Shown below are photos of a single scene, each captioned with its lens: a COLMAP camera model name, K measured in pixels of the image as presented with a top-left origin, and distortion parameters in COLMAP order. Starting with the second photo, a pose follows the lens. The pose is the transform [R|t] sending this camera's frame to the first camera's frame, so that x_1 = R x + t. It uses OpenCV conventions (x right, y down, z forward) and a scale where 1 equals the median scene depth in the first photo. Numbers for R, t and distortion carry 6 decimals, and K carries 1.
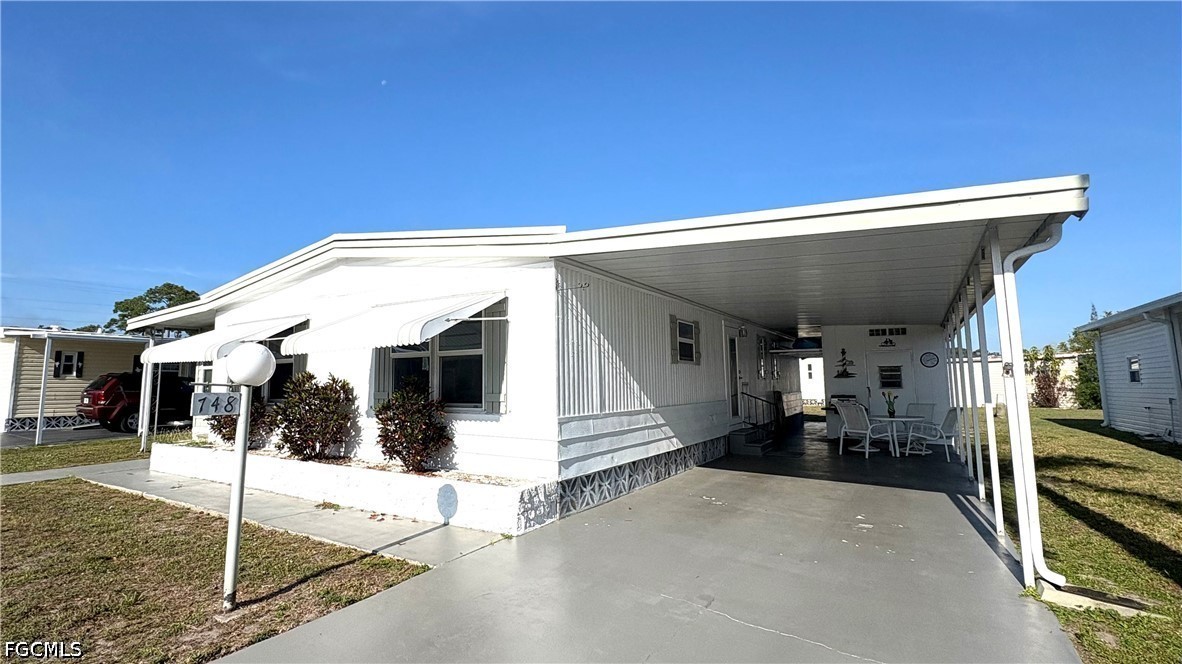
lens RADIAL K [[501.9, 0, 591.0], [0, 501.9, 332.0], [0, 0, 1]] dist [0.002232, 0.000253]
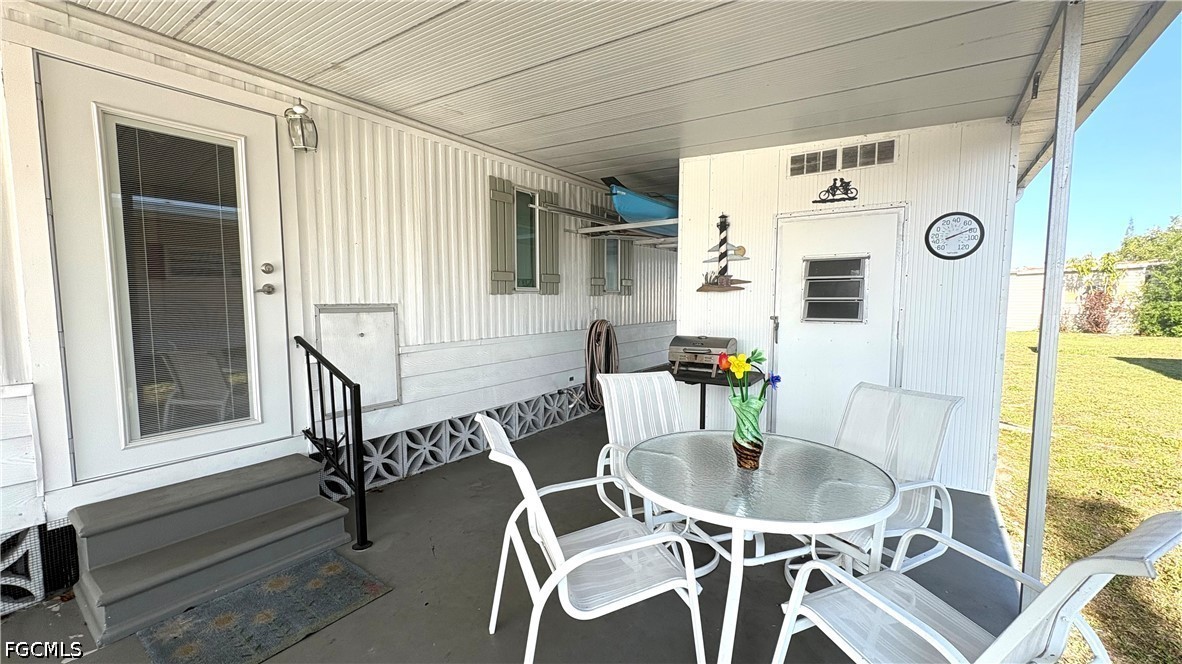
lens RADIAL K [[457.3, 0, 592.6], [0, 457.3, 337.9], [0, 0, 1]] dist [-0.000040, 0.000013]
pose [[0.998312, 0.012641, -0.056693, 0.261569], [-0.001657, 0.981833, 0.189738, 0.036840], [0.058061, -0.189324, 0.980197, 0.391055]]
